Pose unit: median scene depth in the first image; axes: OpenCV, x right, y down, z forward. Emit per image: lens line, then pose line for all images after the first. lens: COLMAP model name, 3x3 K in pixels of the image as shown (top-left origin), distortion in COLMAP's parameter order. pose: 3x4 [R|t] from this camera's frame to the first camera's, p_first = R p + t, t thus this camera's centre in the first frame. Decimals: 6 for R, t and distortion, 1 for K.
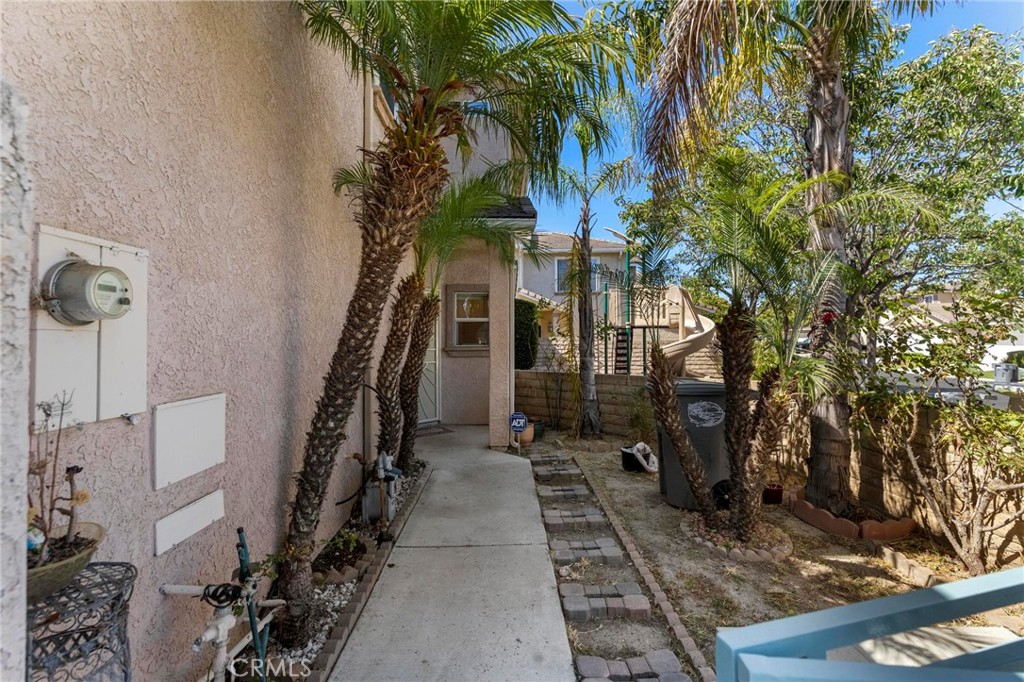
lens RADIAL K [[469.4, 0, 511.0], [0, 469.4, 332.2], [0, 0, 1]] dist [0.001723, 0.000101]
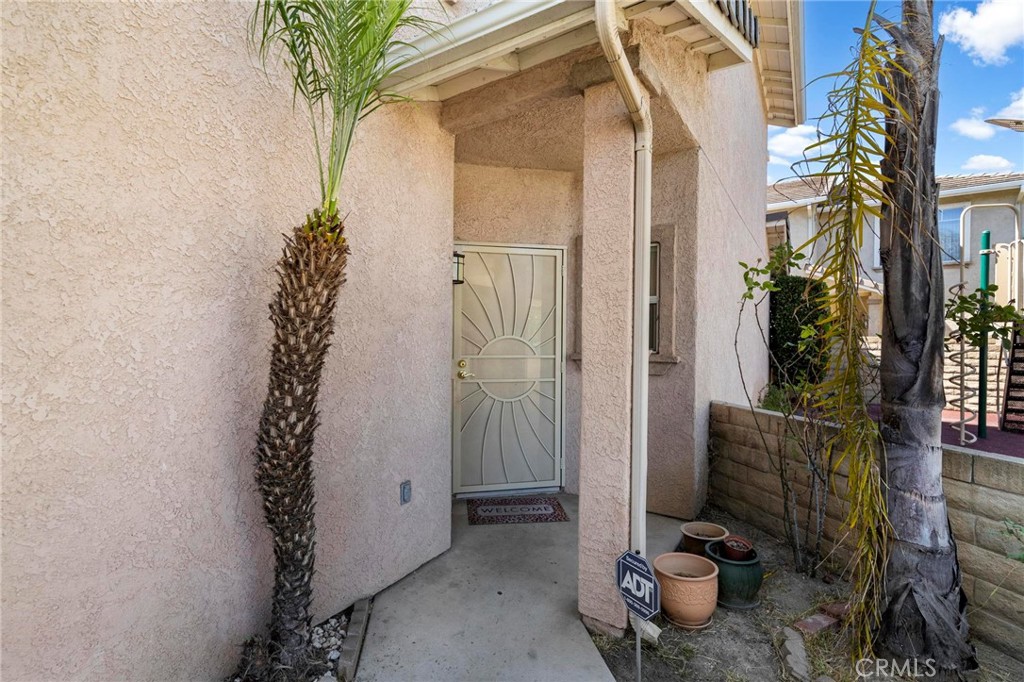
lens RADIAL K [[469.4, 0, 511.0], [0, 469.4, 332.2], [0, 0, 1]] dist [0.001723, 0.000101]
pose [[0.834378, 0.009517, -0.551111, 0.109323], [-0.005392, 0.999944, 0.009104, 0.005281], [0.551167, -0.004625, 0.834382, 0.579440]]
